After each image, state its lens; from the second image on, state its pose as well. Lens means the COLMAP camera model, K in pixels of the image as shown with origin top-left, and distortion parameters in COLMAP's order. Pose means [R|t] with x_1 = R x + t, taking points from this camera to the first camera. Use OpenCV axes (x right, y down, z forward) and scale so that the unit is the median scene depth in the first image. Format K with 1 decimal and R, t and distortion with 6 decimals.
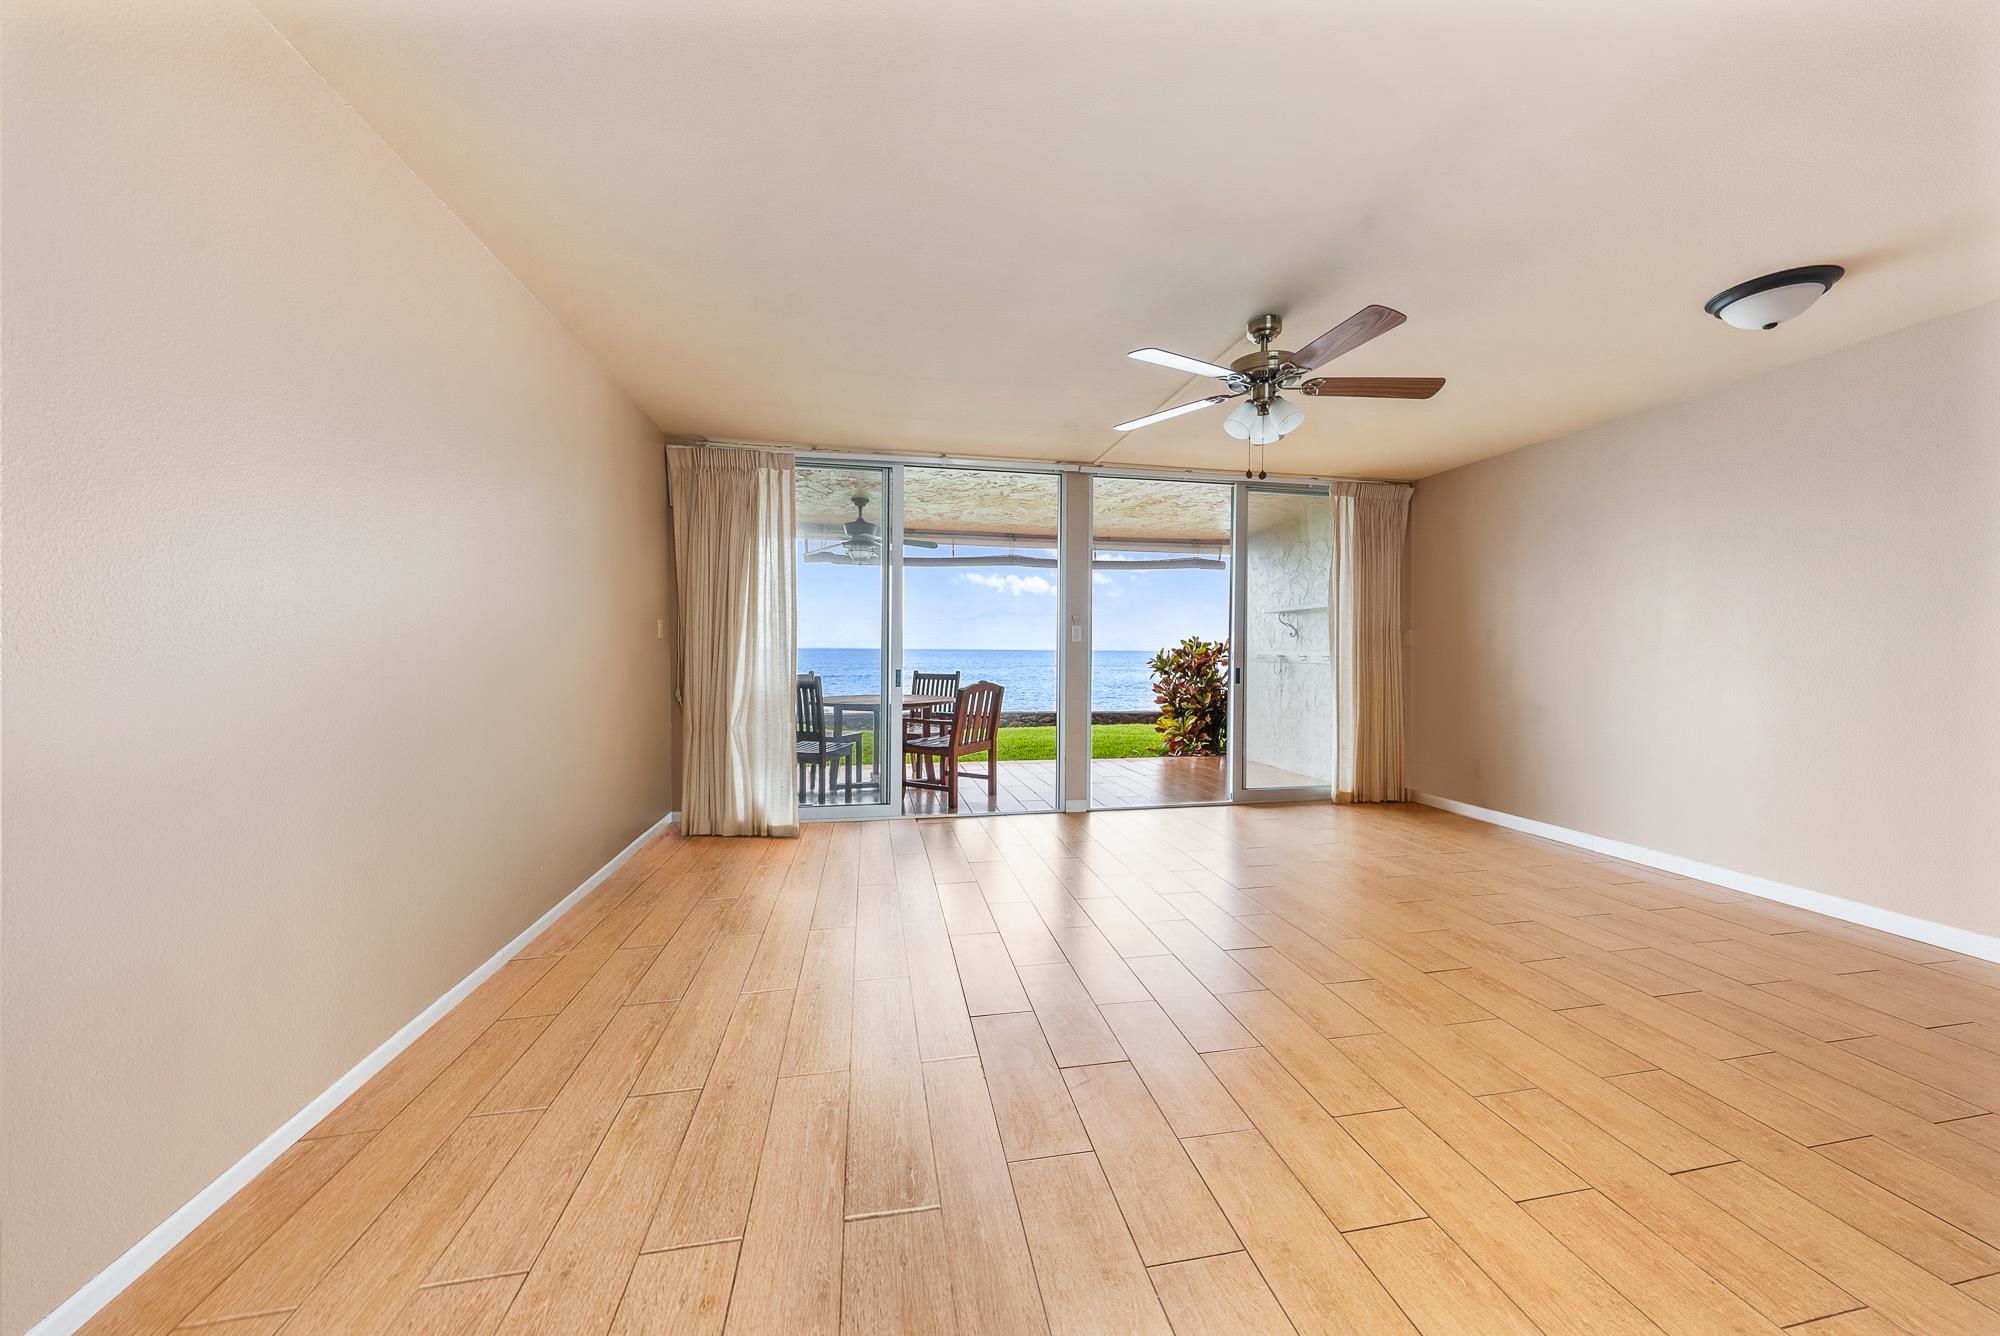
lens RADIAL K [[687.6, 0, 1004.4], [0, 687.6, 664.3], [0, 0, 1]] dist [-0.001530, 0.000069]
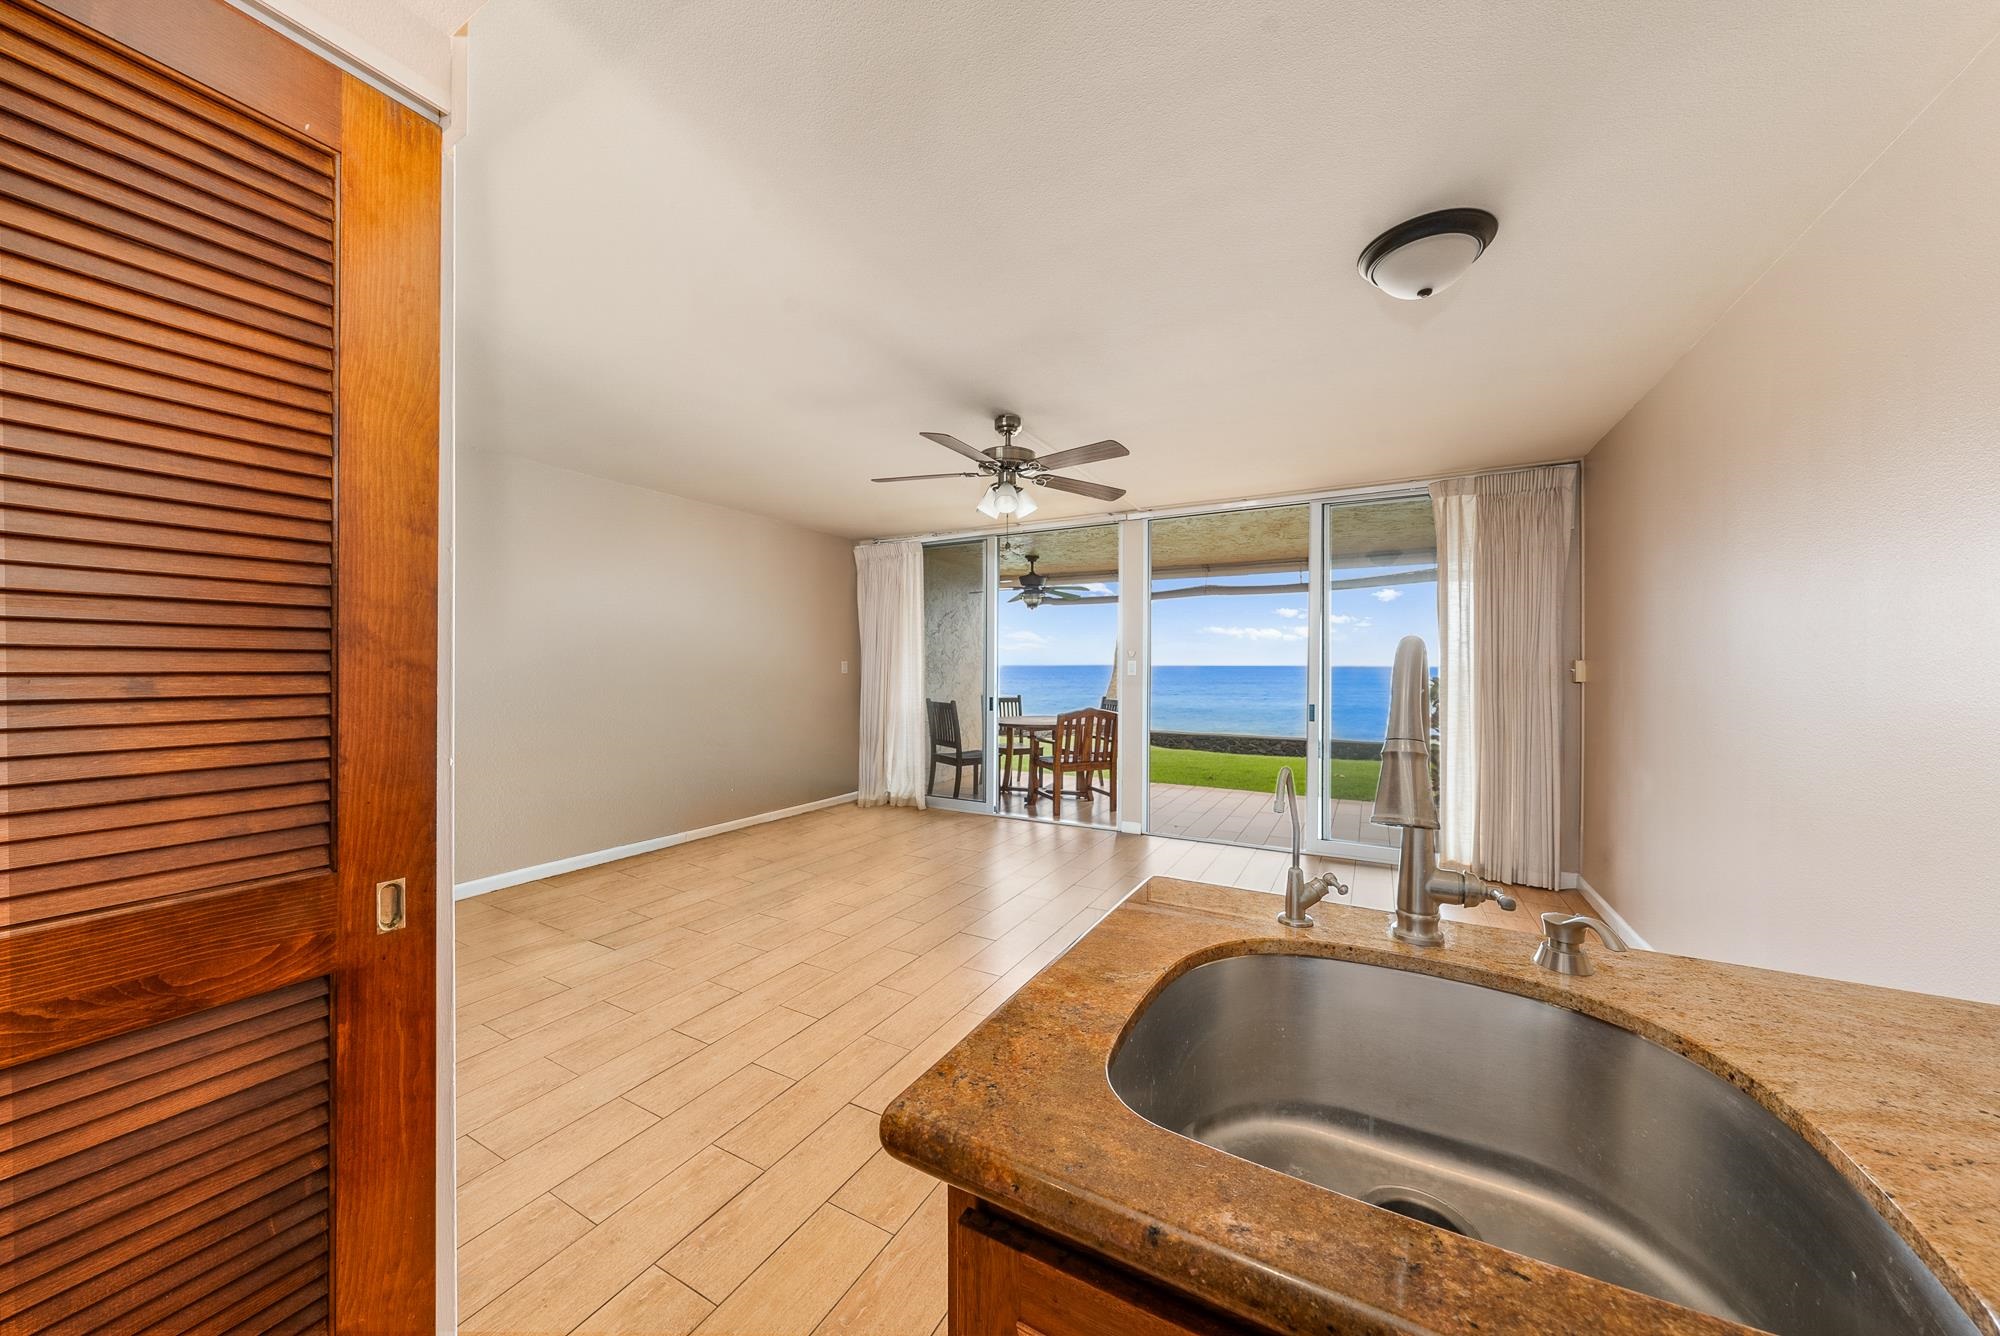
lens RADIAL K [[675.6, 0, 1000.0], [0, 675.6, 668.0], [0, 0, 1]] dist [-0.000547, 0.000028]
pose [[0.763443, -0.000558, -0.645875, 0.624927], [-0.011910, 0.999817, -0.014942, -0.025133], [0.645765, 0.019100, 0.763297, 0.053688]]
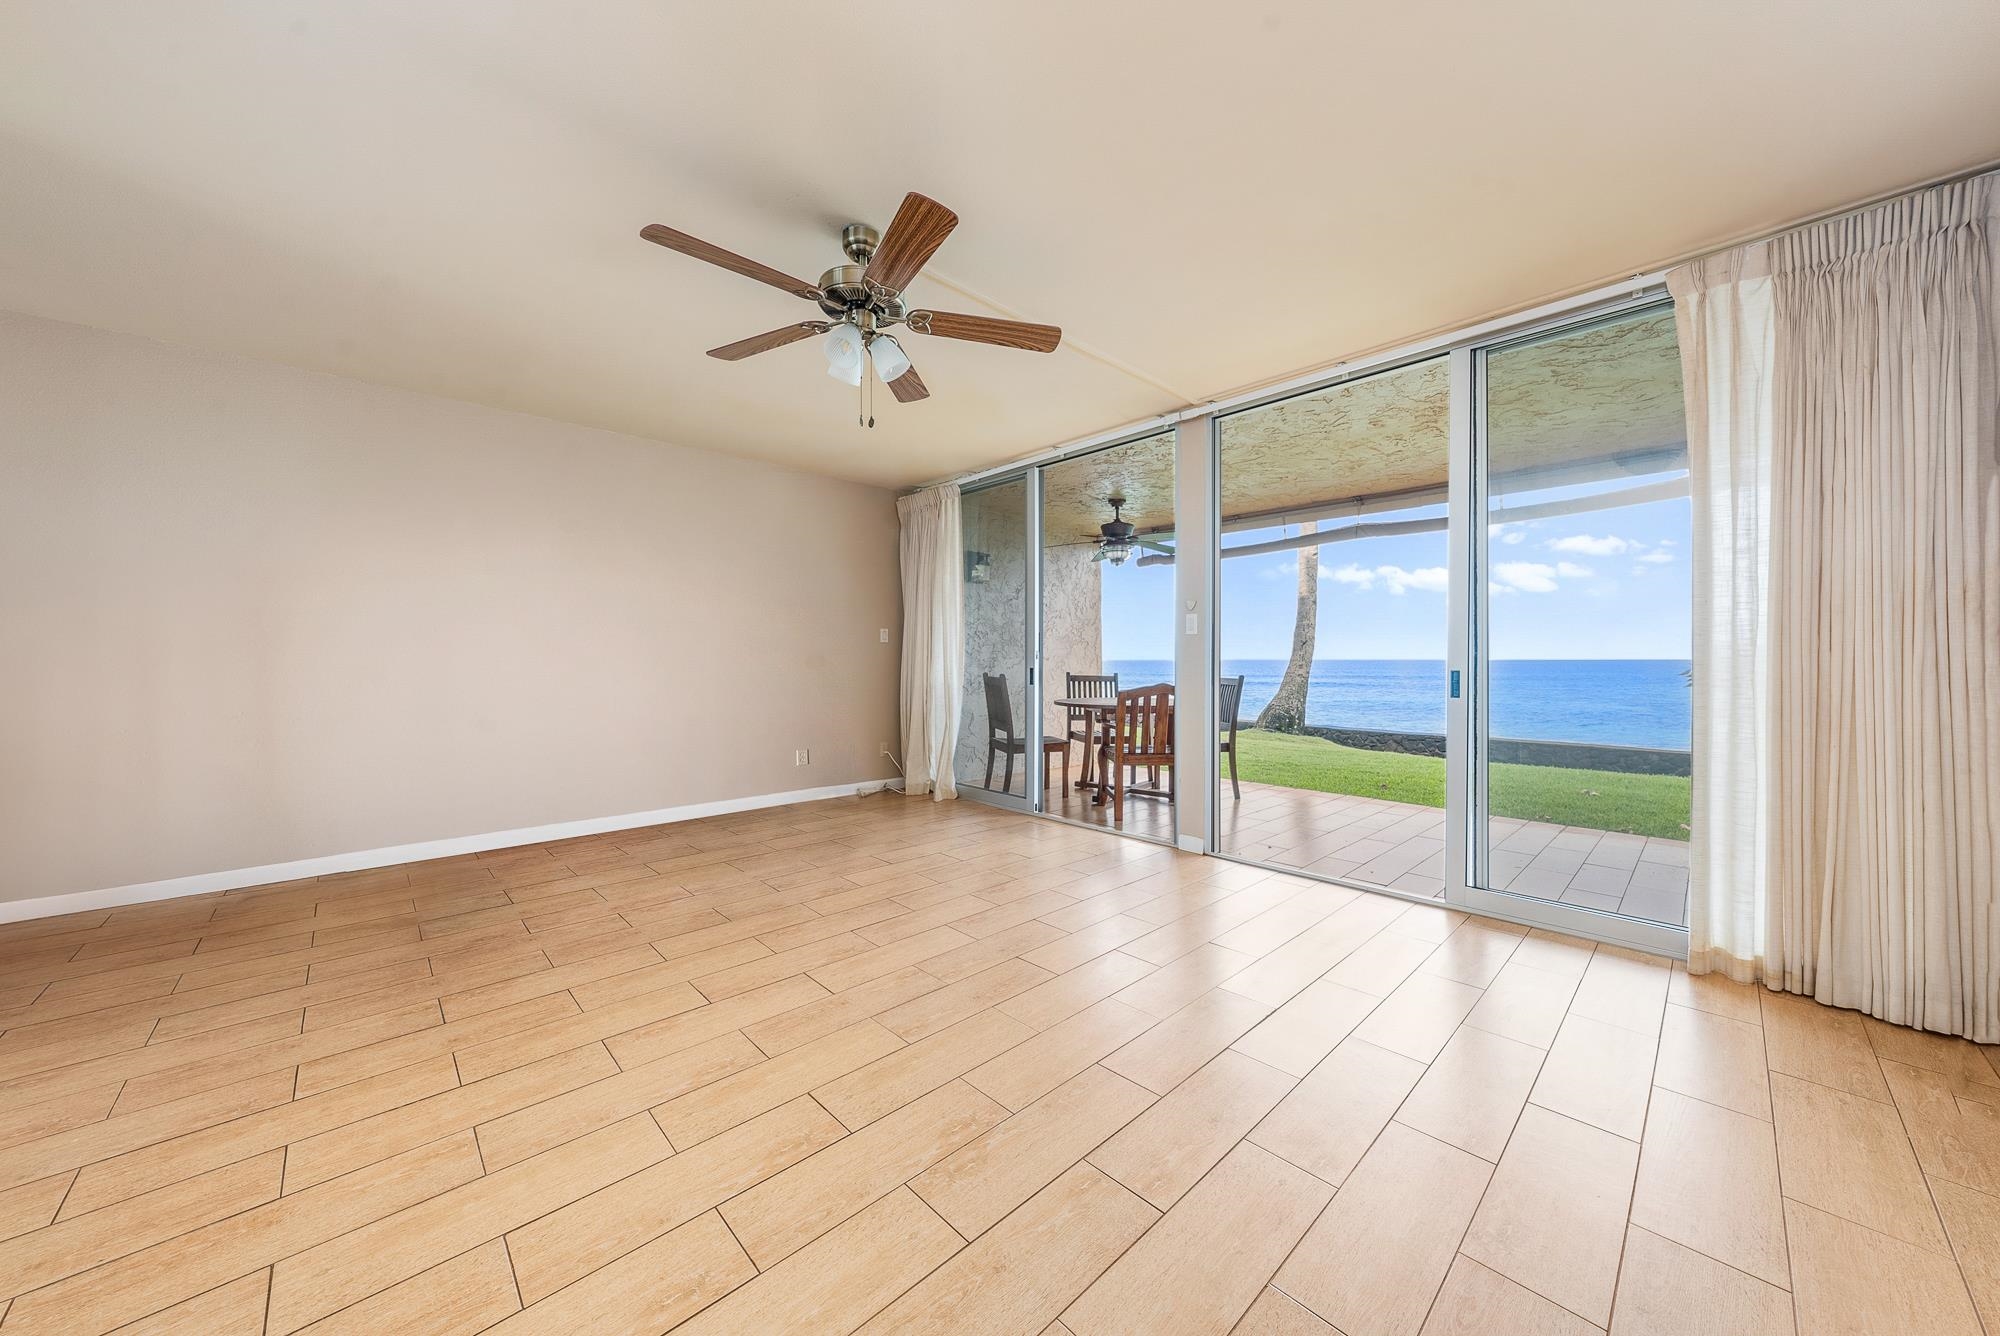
lens RADIAL K [[687.6, 0, 1004.4], [0, 687.6, 664.3], [0, 0, 1]] dist [-0.001530, 0.000069]
pose [[0.537494, 0.000471, -0.843267, 0.645475], [-0.015046, 0.999846, -0.009031, 0.011802], [0.843133, 0.017542, 0.537419, 0.392193]]
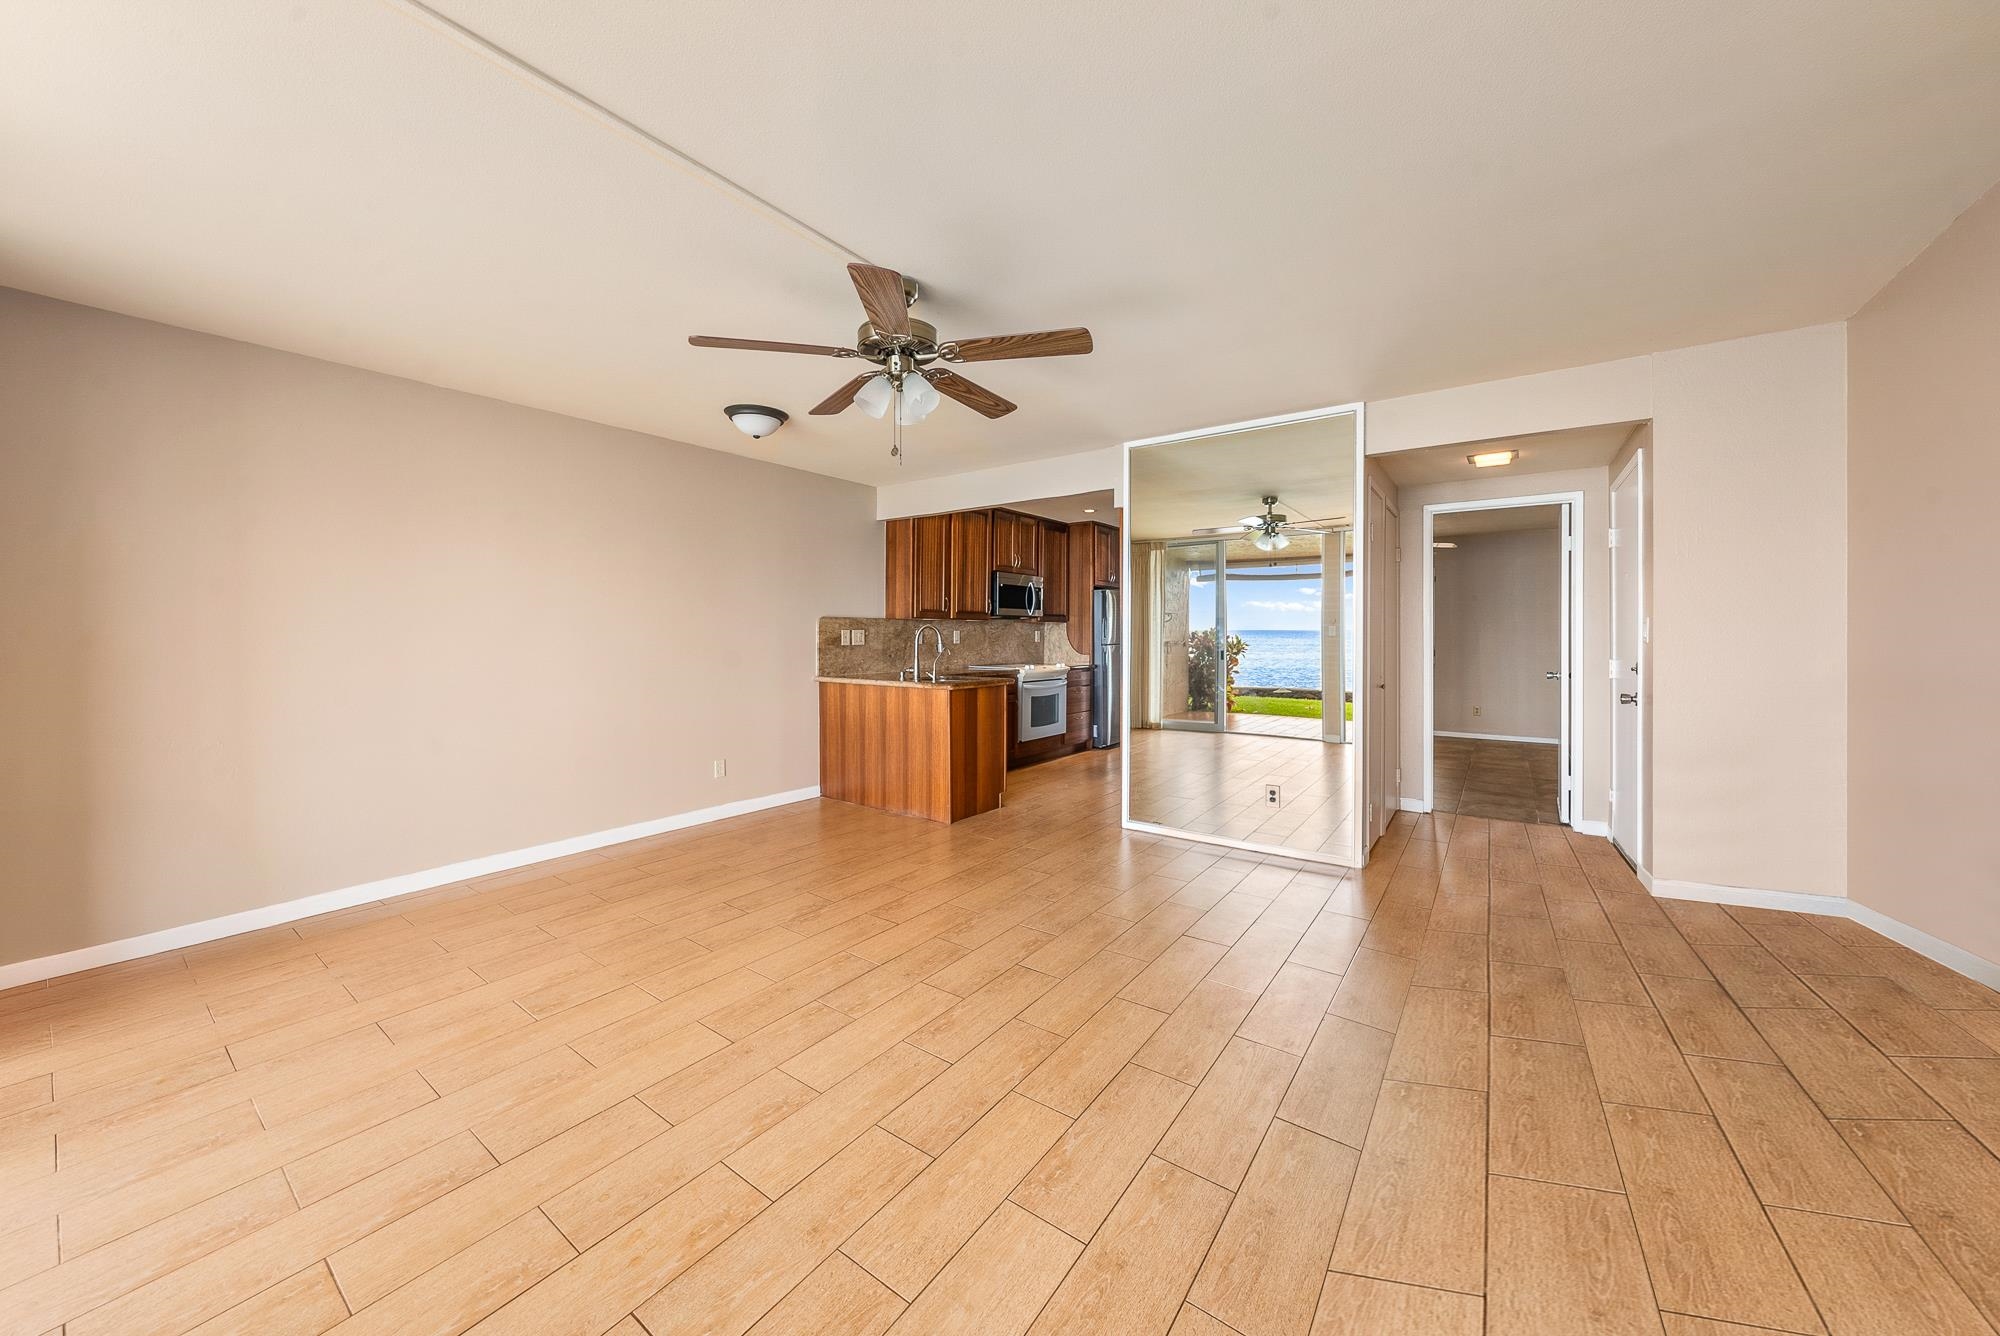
lens RADIAL K [[687.3, 0, 1006.2], [0, 687.3, 633.3], [0, 0, 1]] dist [-0.001660, -0.000063]
pose [[-0.684729, -0.001884, 0.728796, -0.196666], [0.011827, 0.999836, 0.013697, -0.037526], [-0.728702, 0.017998, -0.684594, 0.835780]]
